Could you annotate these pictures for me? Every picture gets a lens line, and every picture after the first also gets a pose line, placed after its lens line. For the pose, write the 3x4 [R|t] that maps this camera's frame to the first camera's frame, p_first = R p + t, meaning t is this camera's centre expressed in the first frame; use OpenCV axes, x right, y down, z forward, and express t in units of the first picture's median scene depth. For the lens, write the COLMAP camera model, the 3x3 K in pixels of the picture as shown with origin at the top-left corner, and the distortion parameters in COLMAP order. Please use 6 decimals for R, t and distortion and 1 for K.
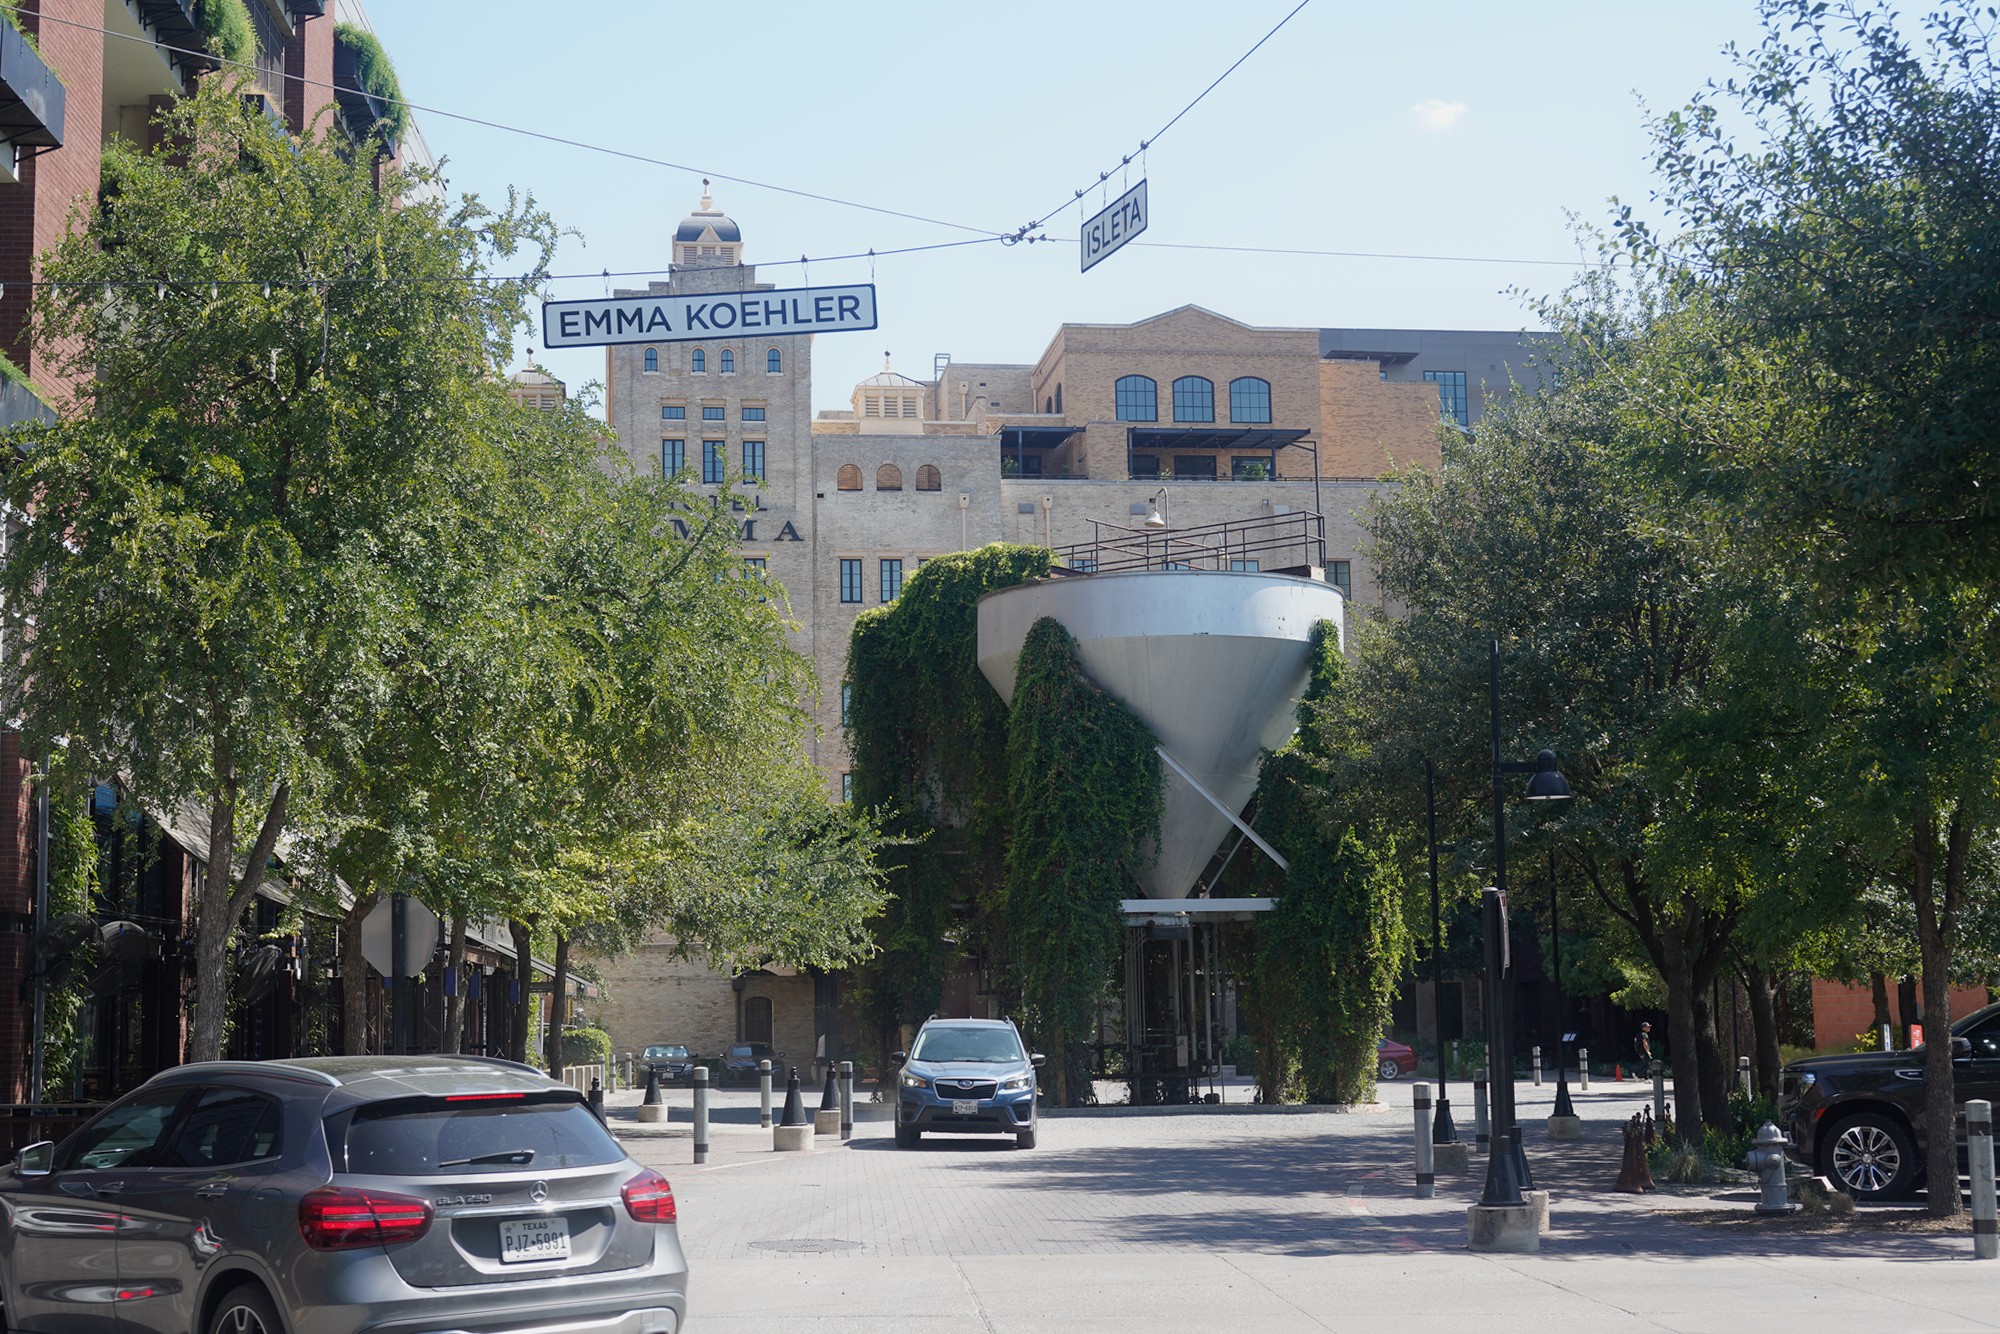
lens RADIAL K [[2747.1, 0, 1000.0], [0, 2747.1, 667.0], [0, 0, 1]] dist [-0.010579, -0.006410]
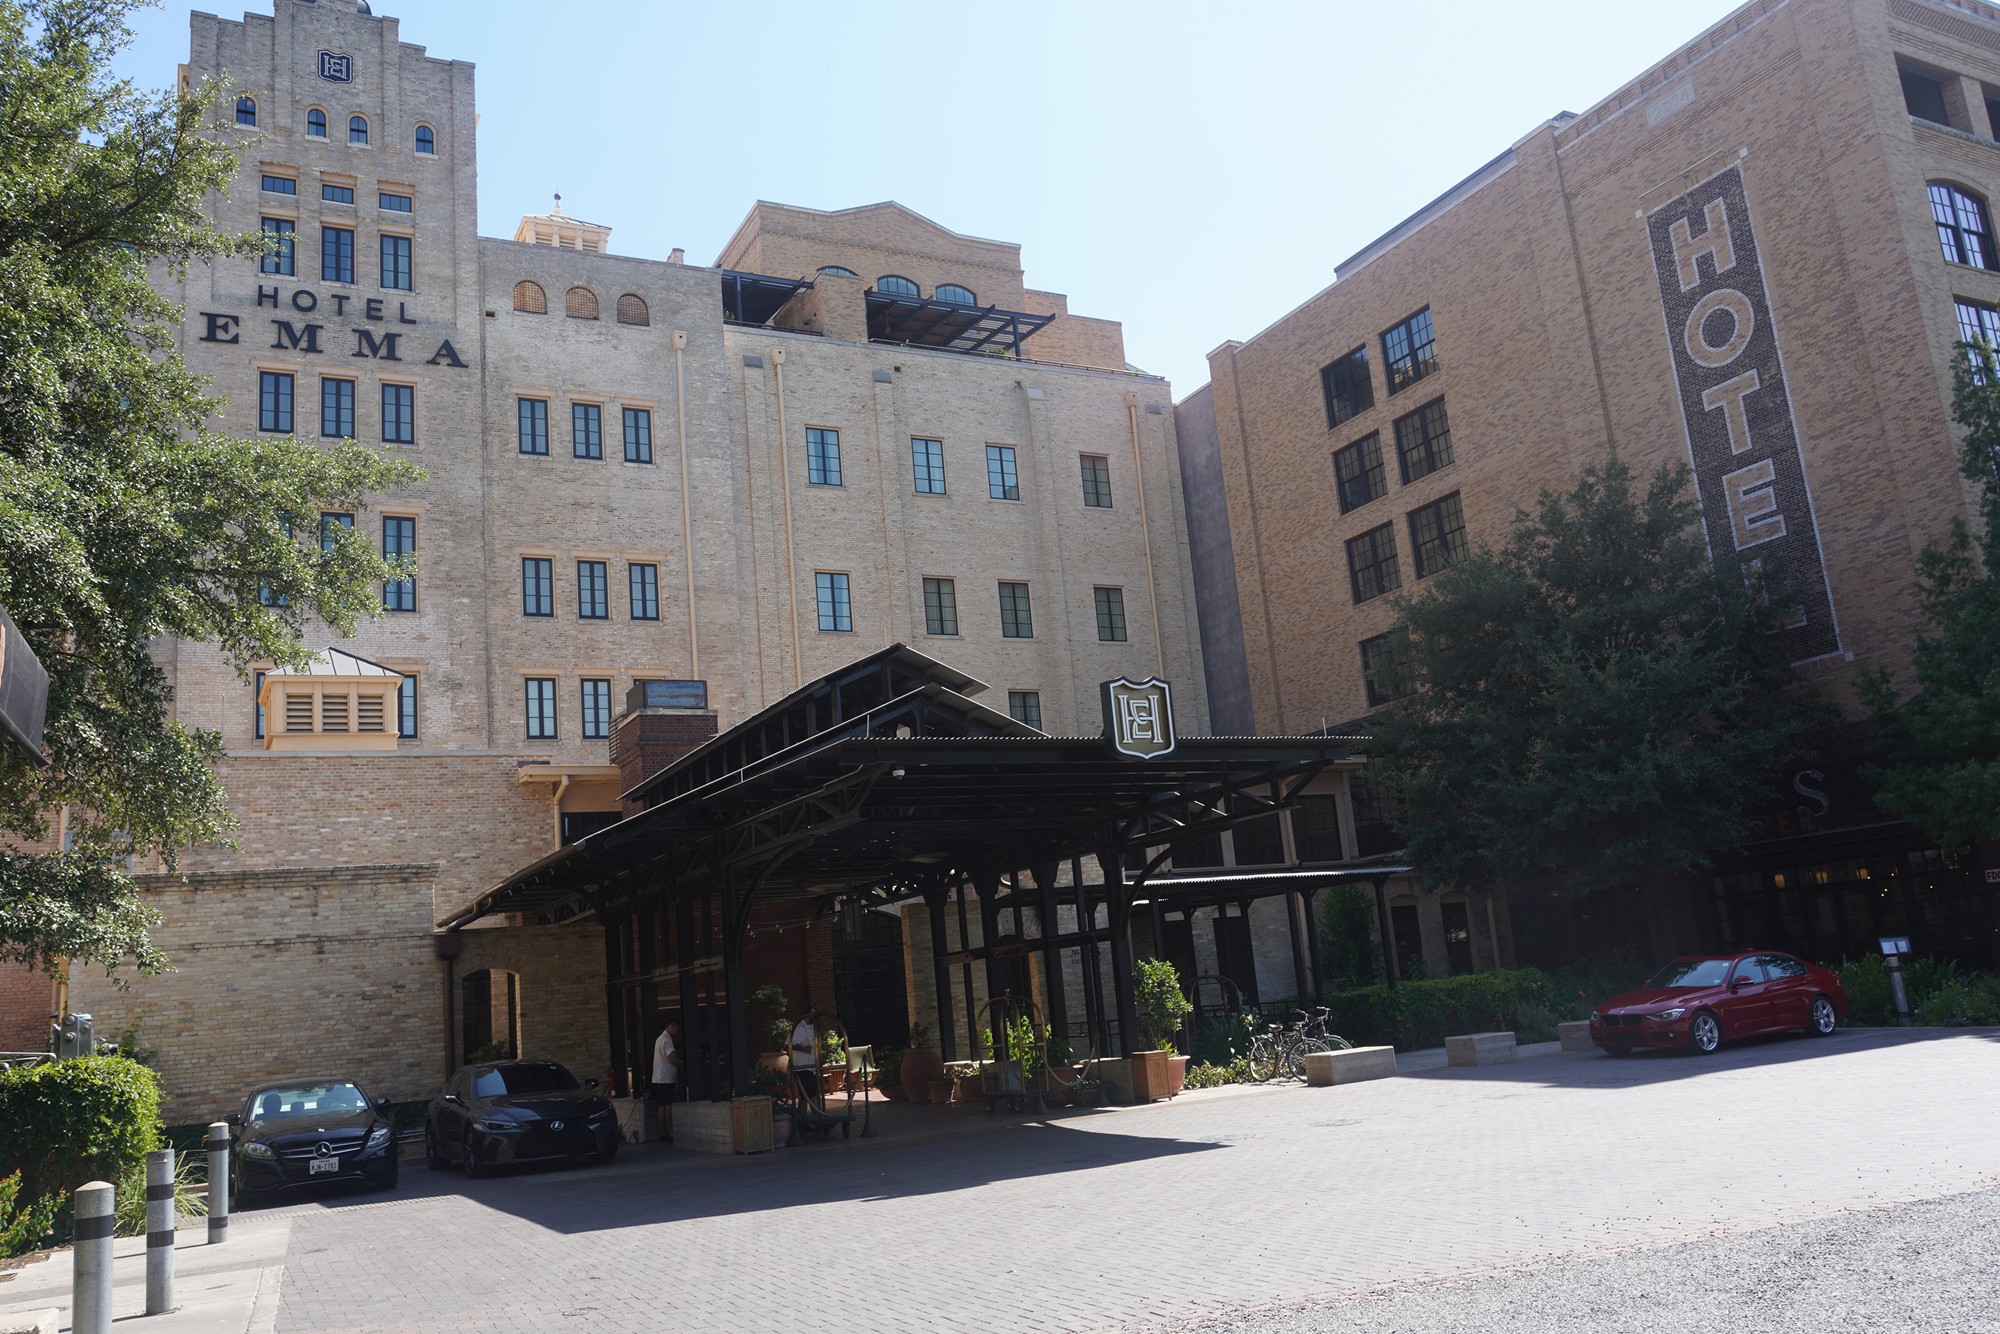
lens RADIAL K [[1550.8, 0, 1000.0], [0, 1550.8, 667.0], [0, 0, 1]] dist [-0.021006, 0.011654]
pose [[0.938577, 0.005964, 0.345018, -0.079876], [0.027096, 0.995490, -0.090918, 0.075804], [-0.344004, 0.094682, 0.934182, 0.566695]]
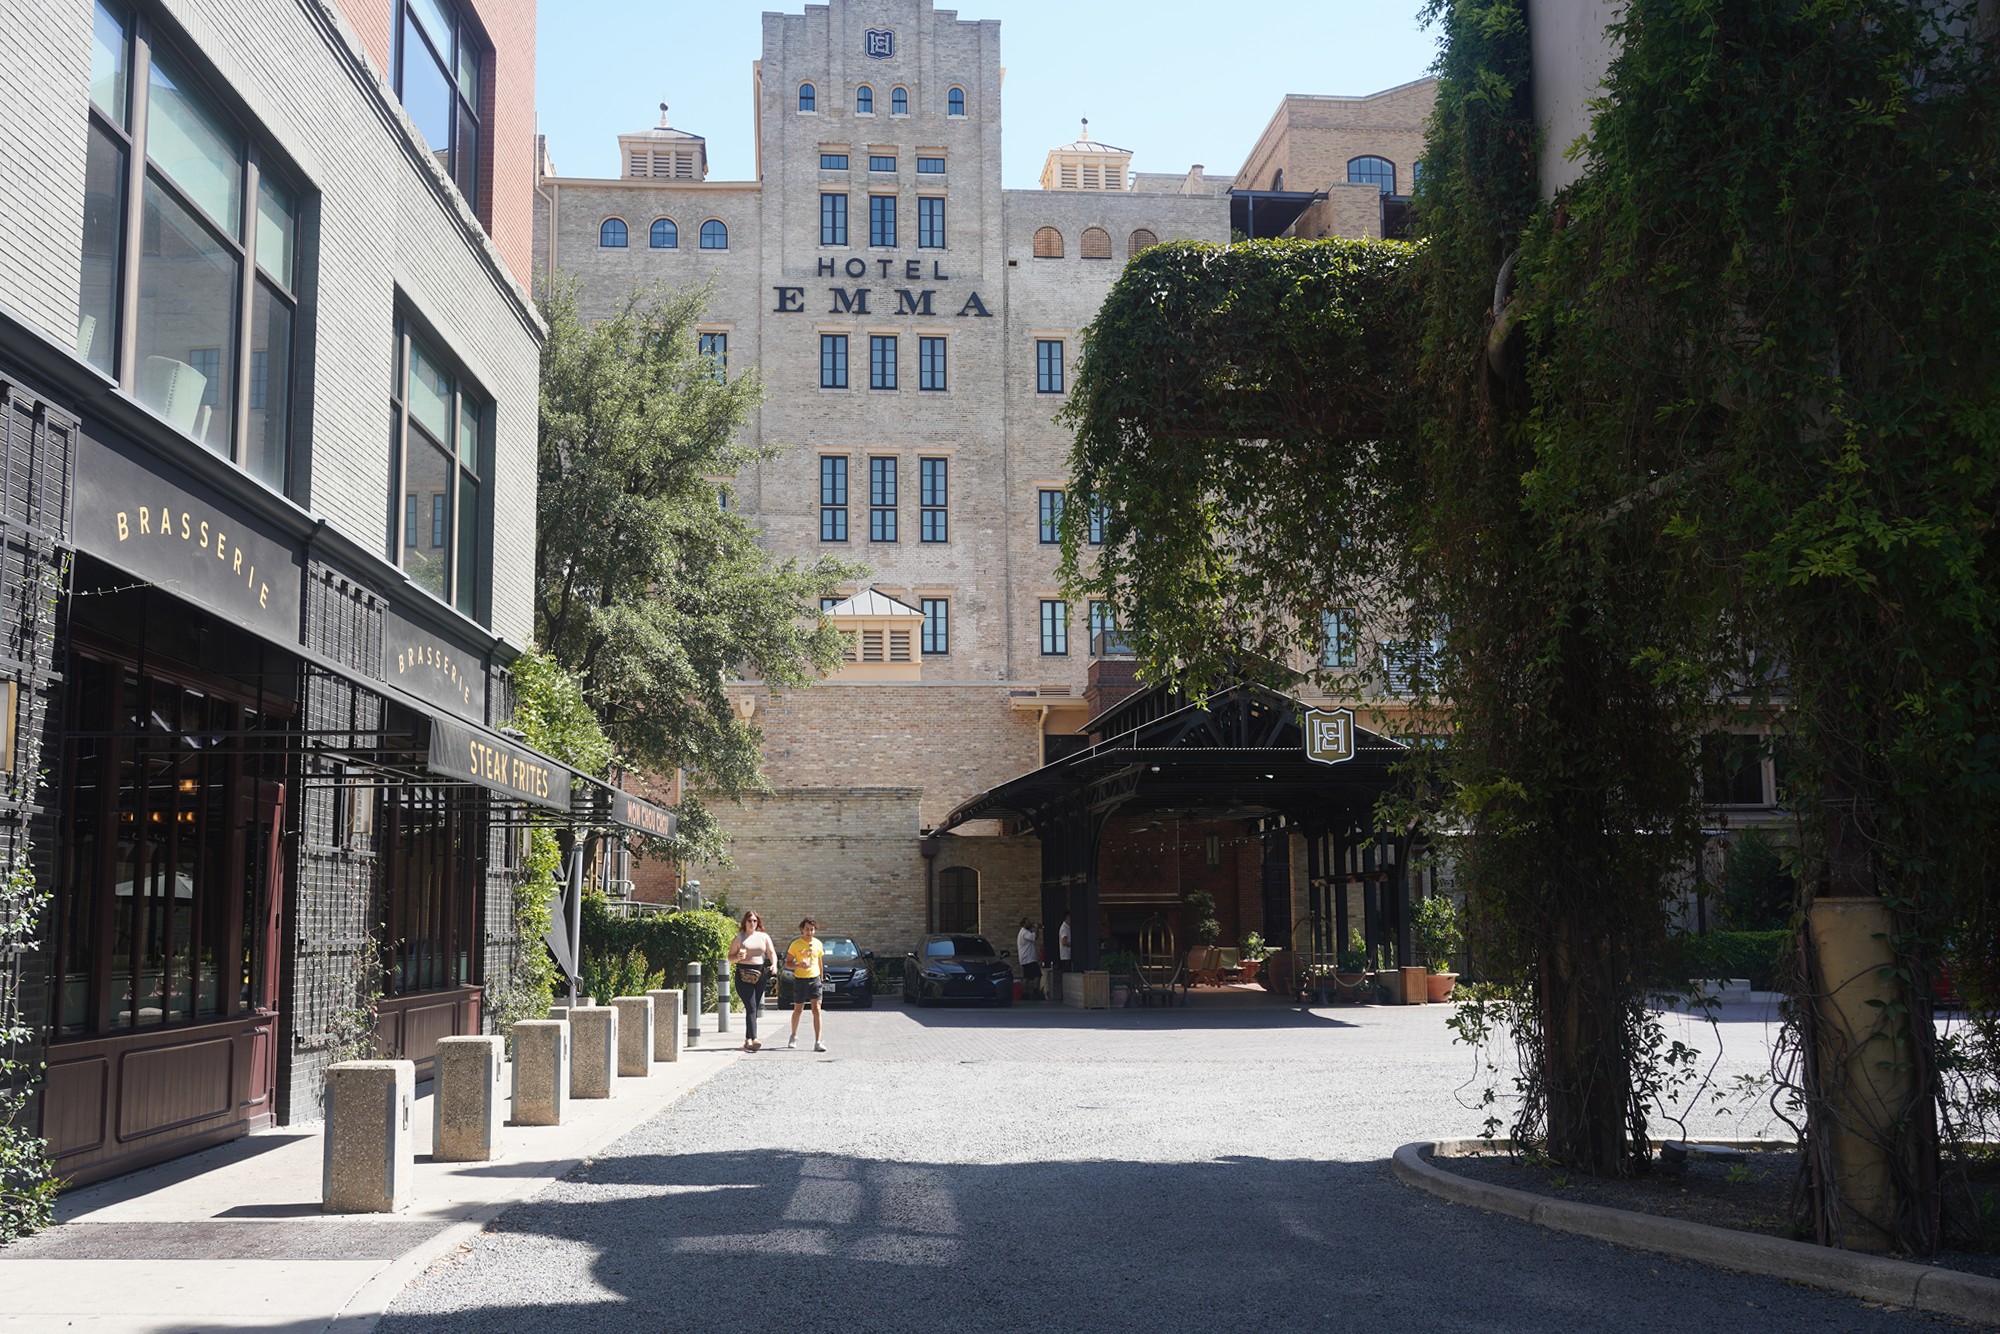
lens RADIAL K [[1941.0, 0, 1000.0], [0, 1941.0, 667.0], [0, 0, 1]] dist [-0.003430, -0.001823]
pose [[0.999562, 0.004079, -0.029327, -0.051730], [-0.003973, 0.999985, 0.003678, 0.055867], [0.029342, -0.003559, 0.999563, 0.421393]]
